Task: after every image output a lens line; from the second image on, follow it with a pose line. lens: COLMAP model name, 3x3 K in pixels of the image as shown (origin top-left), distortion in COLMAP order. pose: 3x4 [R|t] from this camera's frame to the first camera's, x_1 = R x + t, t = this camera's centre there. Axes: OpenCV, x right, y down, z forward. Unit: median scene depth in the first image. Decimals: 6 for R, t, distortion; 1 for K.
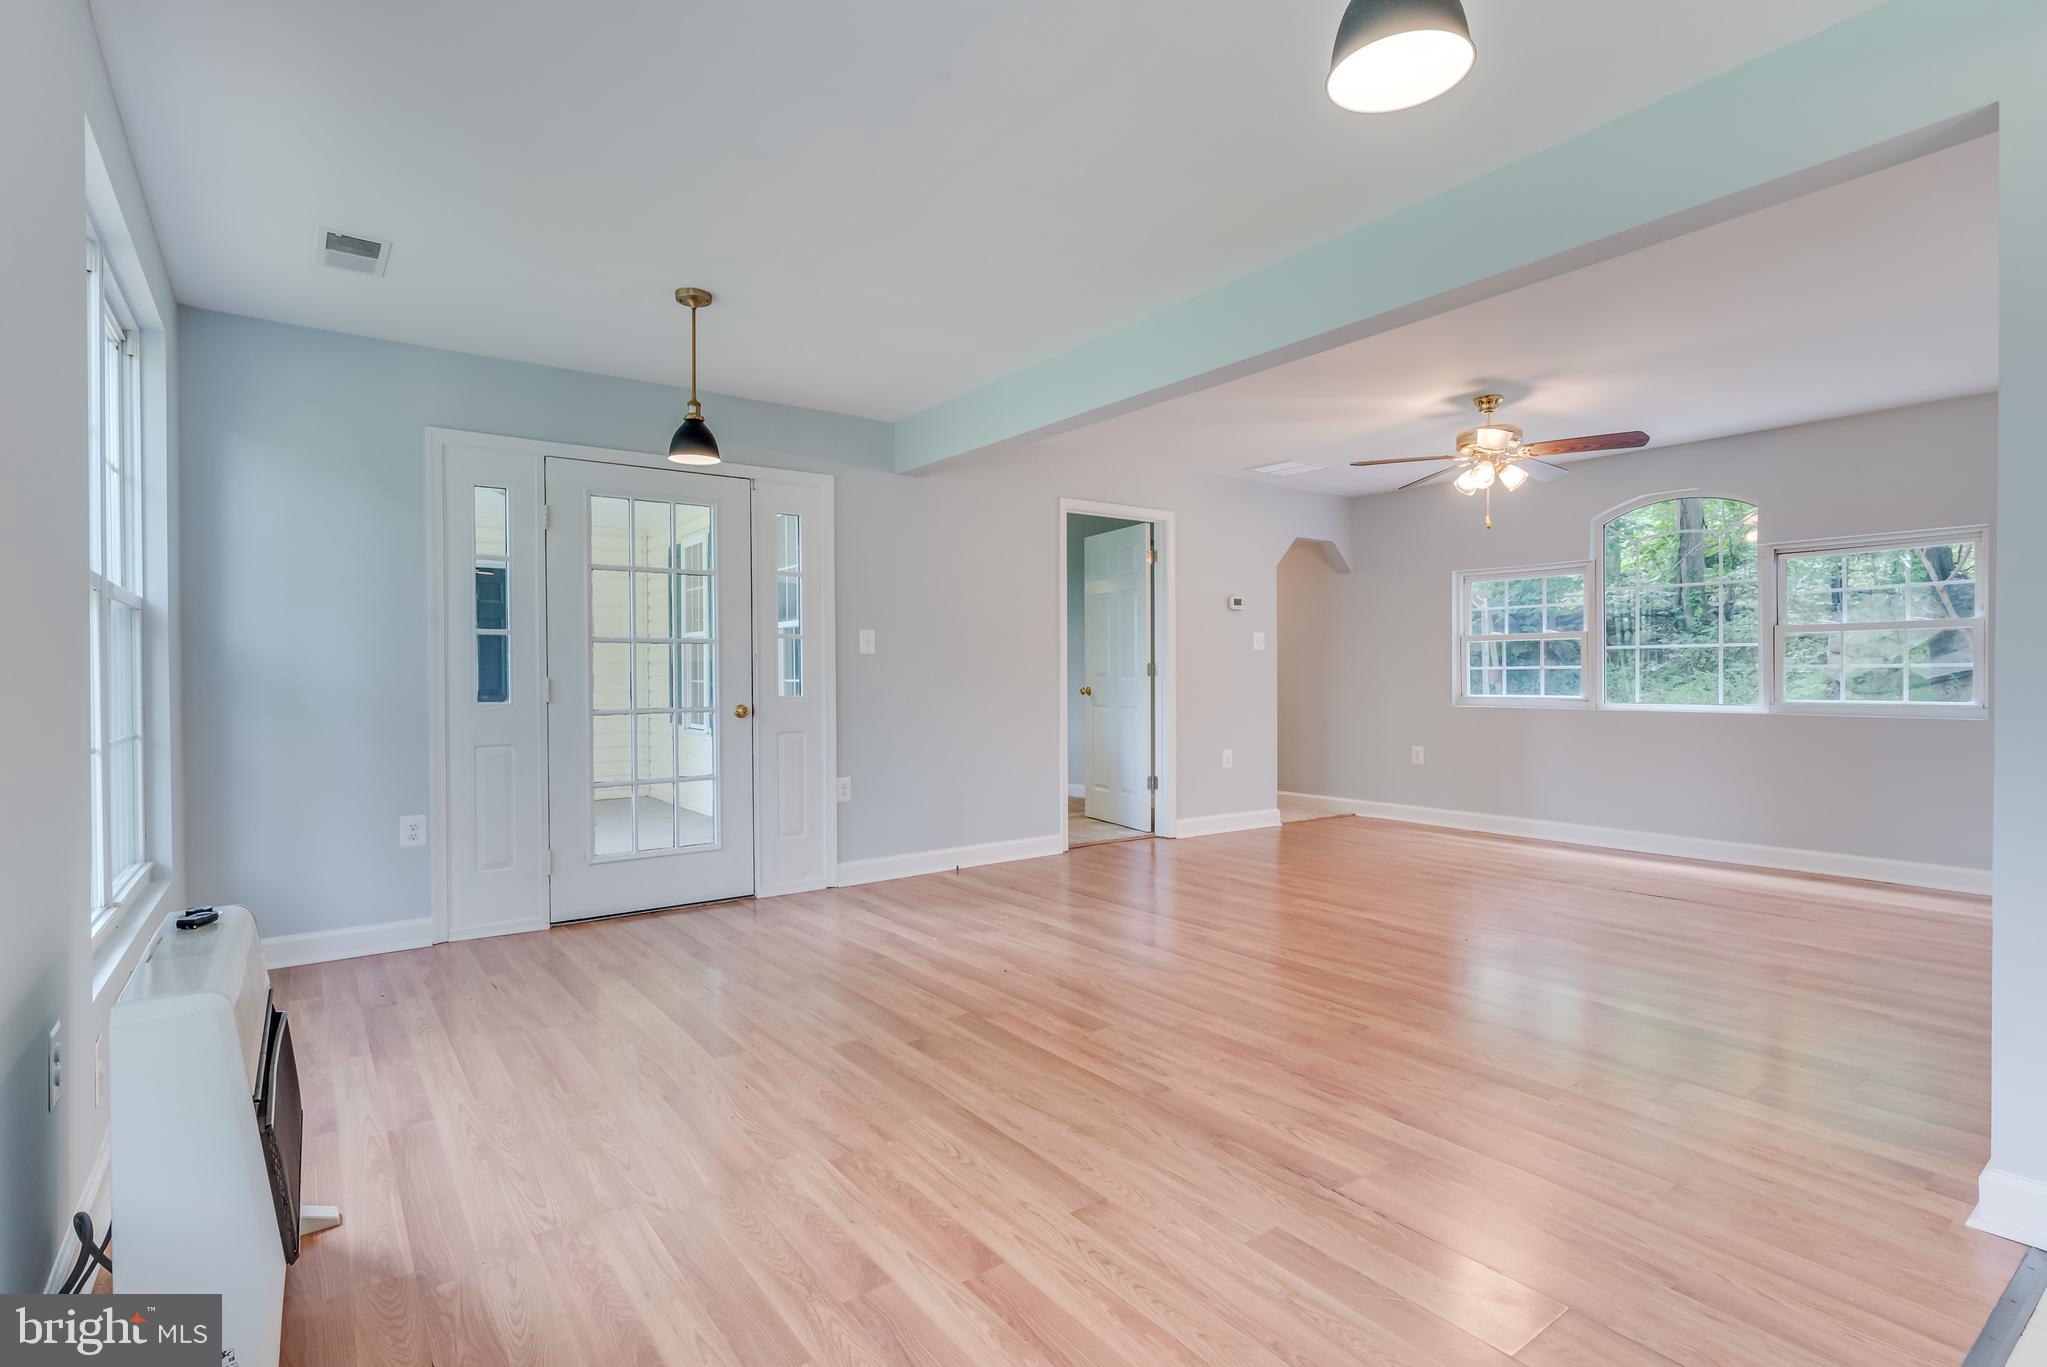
lens RADIAL K [[996.2, 0, 1038.3], [0, 996.2, 686.5], [0, 0, 1]] dist [0.025317, -0.002790]
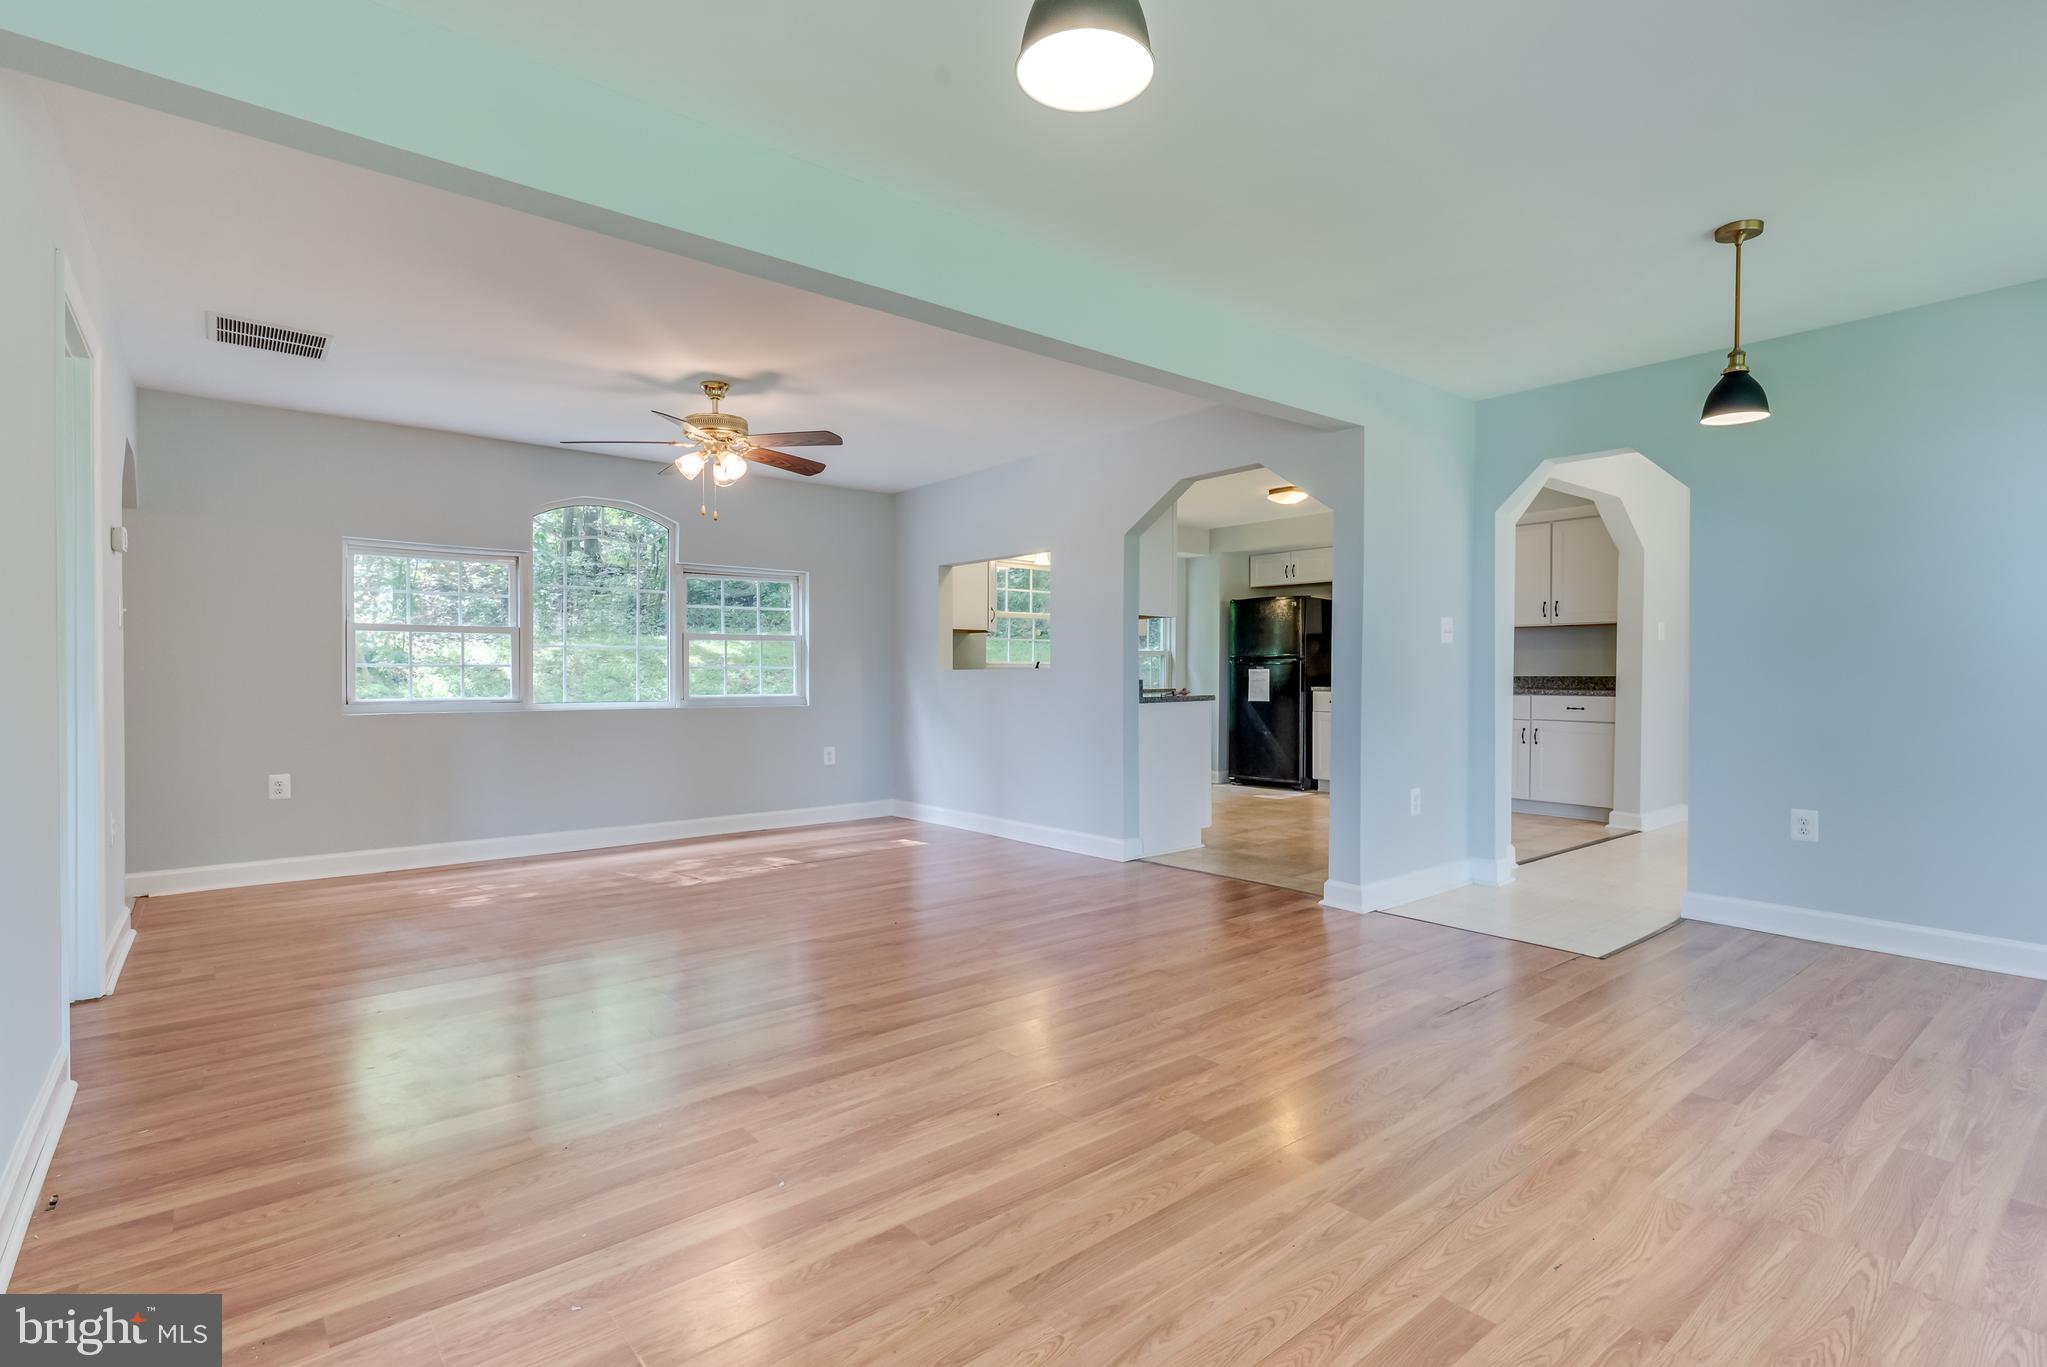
lens RADIAL K [[996.2, 0, 1026.4], [0, 996.2, 680.2], [0, 0, 1]] dist [0.025317, -0.002790]
pose [[-0.073064, 0.002584, 0.997324, -0.824531], [0.006033, 0.999979, -0.002149, -0.000892], [-0.997309, 0.005860, -0.073078, 1.220090]]
